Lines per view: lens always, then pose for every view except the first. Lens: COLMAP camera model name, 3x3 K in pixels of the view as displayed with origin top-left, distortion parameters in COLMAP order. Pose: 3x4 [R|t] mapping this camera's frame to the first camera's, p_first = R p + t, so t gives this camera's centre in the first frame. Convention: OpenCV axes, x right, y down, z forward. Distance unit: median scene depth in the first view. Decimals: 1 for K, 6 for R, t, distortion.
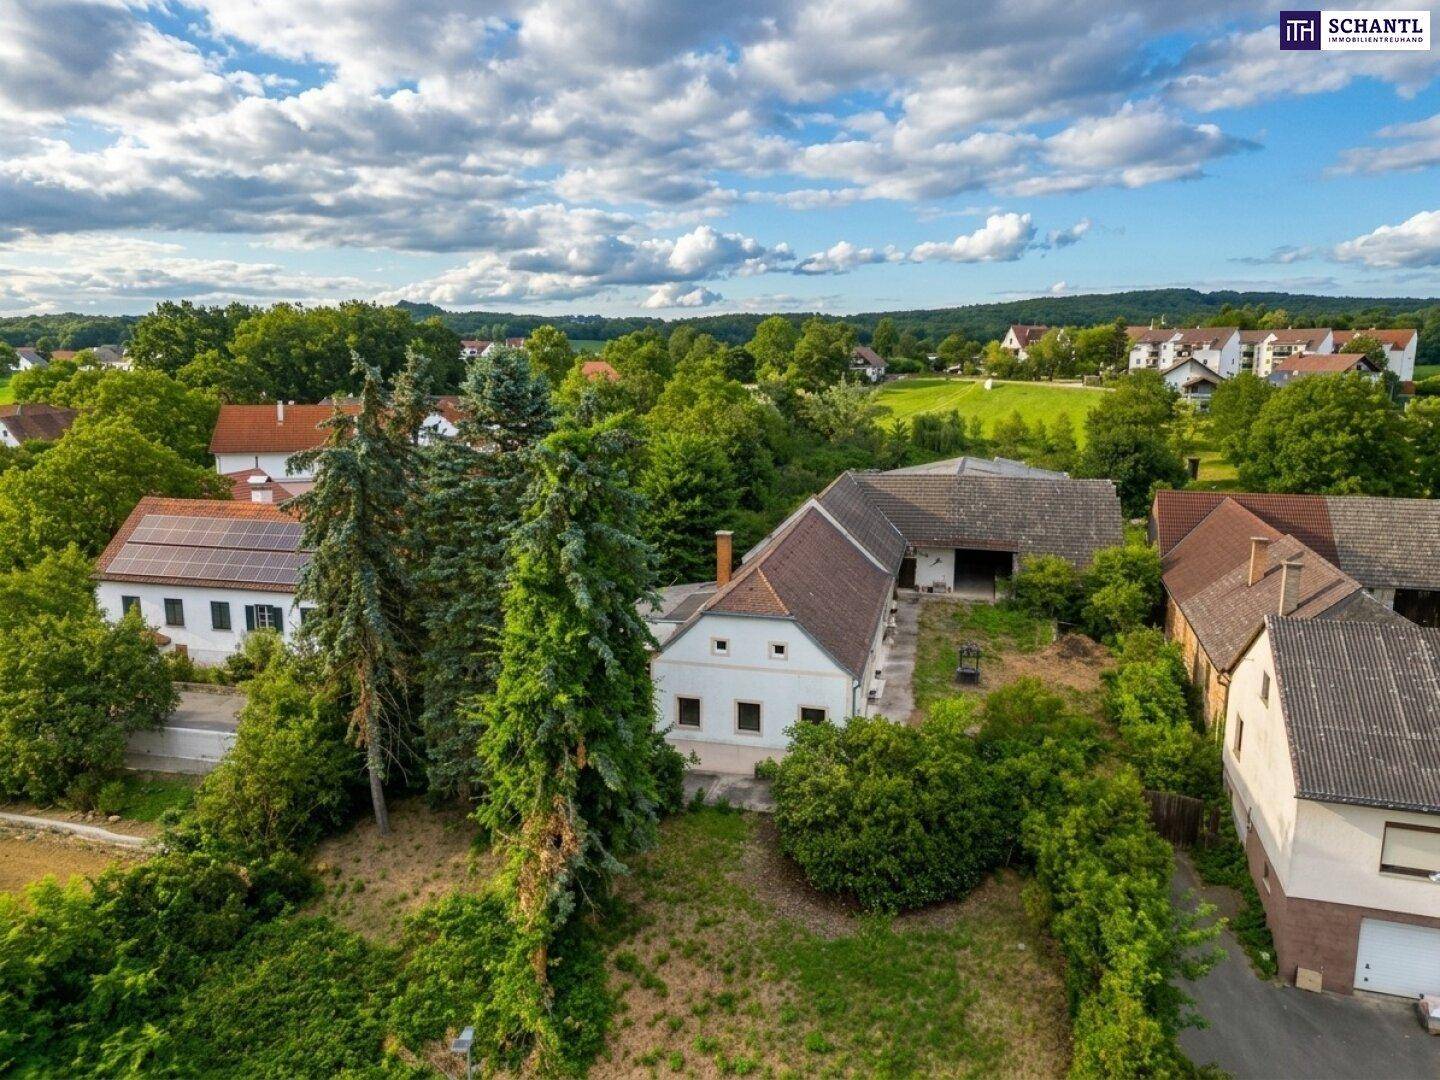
lens RADIAL K [[1012.8, 0, 720.0], [0, 1012.8, 540.0], [0, 0, 1]] dist [0.021828, -0.001170]
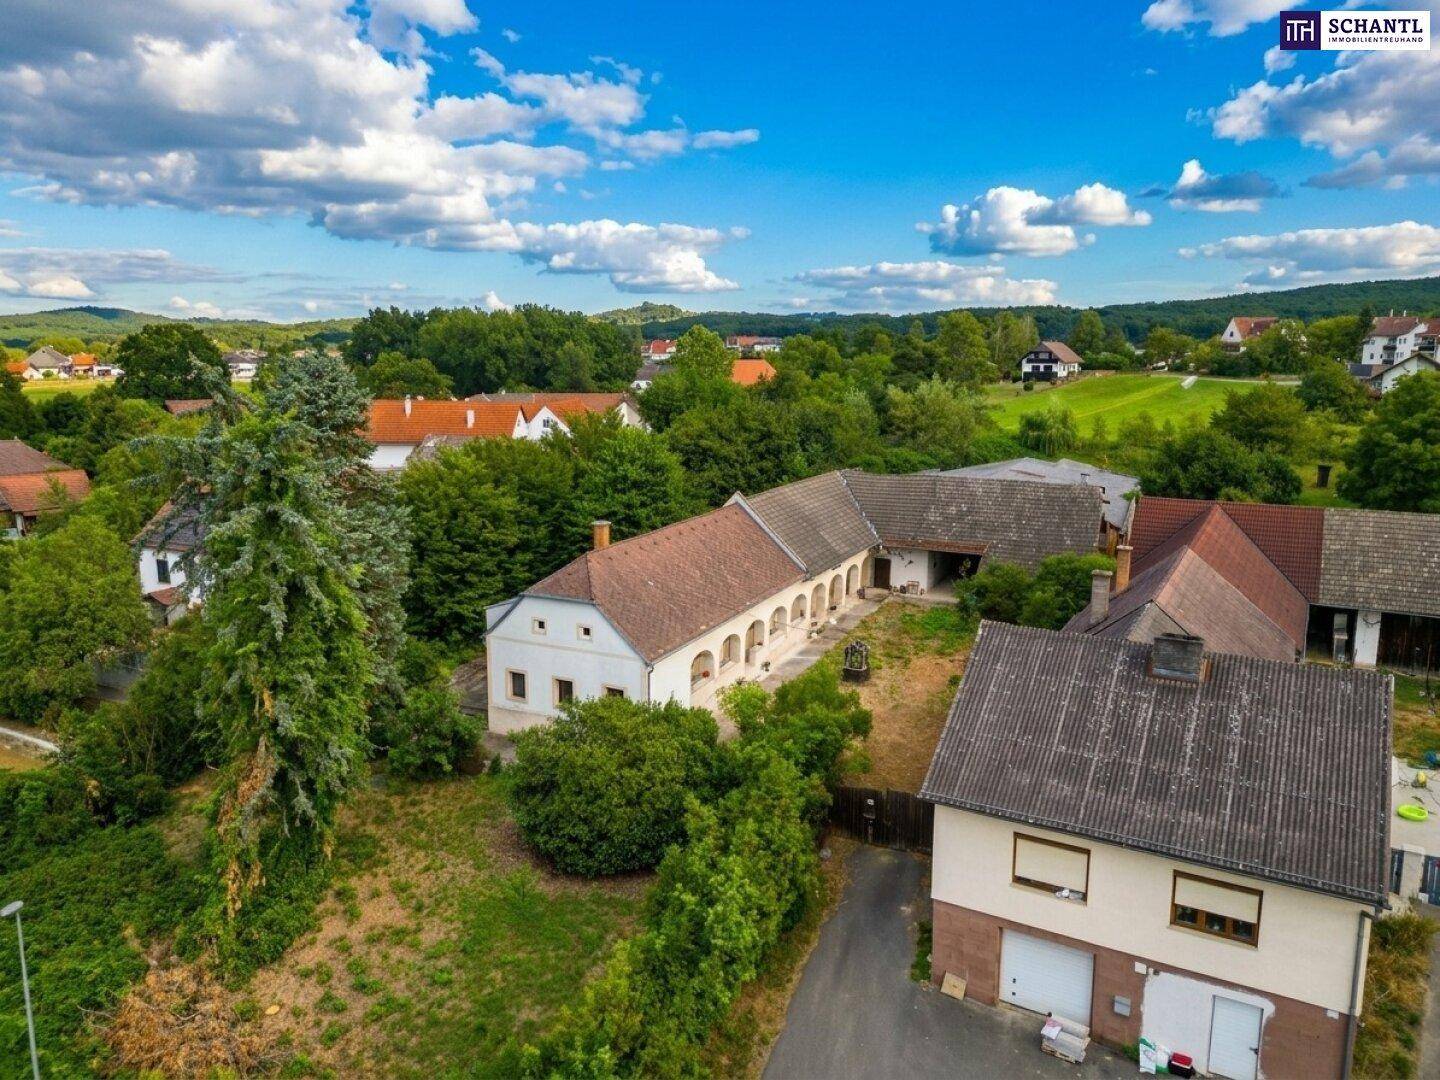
lens RADIAL K [[1012.8, 0, 720.0], [0, 1012.8, 540.0], [0, 0, 1]] dist [0.021828, -0.001170]
pose [[0.973617, 0.037678, -0.225058, 0.426556], [-0.036896, 0.999290, 0.007682, -0.002256], [0.225188, 0.000824, 0.974315, -0.012503]]
